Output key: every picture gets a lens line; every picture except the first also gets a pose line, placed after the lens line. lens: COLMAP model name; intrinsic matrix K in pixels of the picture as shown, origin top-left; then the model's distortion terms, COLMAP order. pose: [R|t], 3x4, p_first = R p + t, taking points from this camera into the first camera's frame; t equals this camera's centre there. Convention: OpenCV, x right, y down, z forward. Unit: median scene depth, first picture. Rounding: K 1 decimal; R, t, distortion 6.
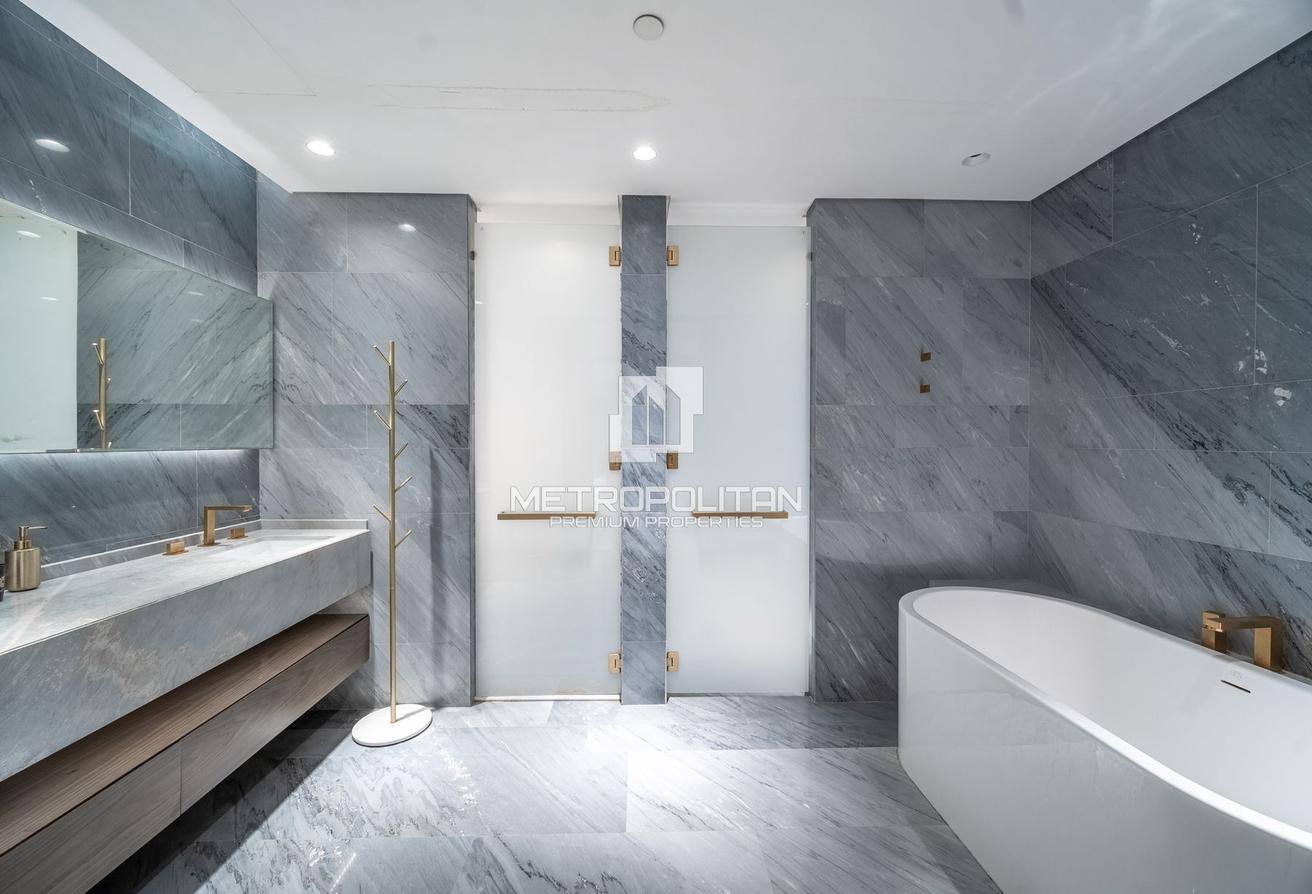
lens RADIAL K [[541.8, 0, 645.2], [0, 541.8, 451.4], [0, 0, 1]] dist [0.001287, -0.003955]
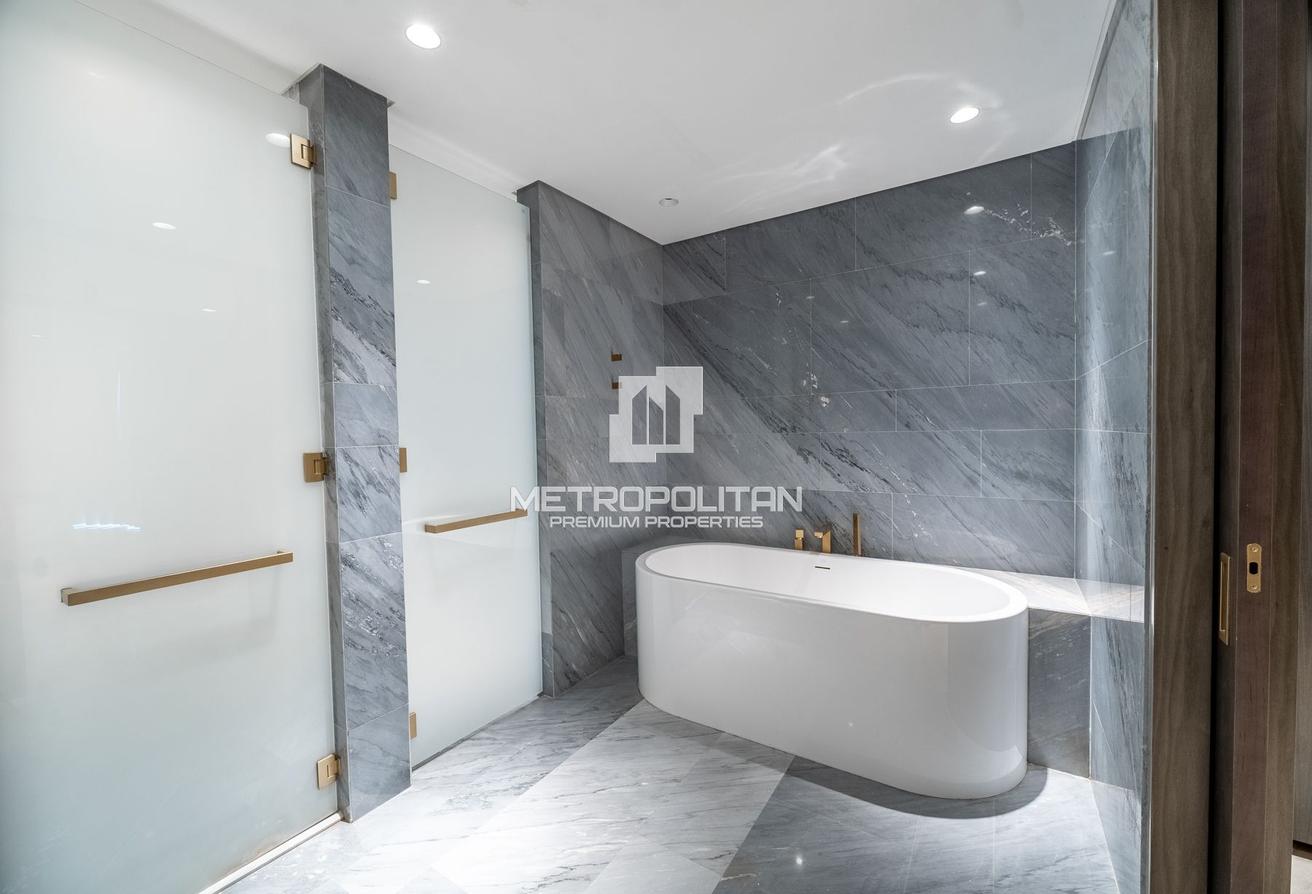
lens RADIAL K [[541.8, 0, 645.2], [0, 541.8, 451.4], [0, 0, 1]] dist [0.001287, -0.003955]
pose [[0.542095, -0.043036, 0.839214, -0.429067], [0.037593, 0.998930, 0.026943, -0.004840], [-0.839476, 0.016943, 0.543133, 0.339074]]
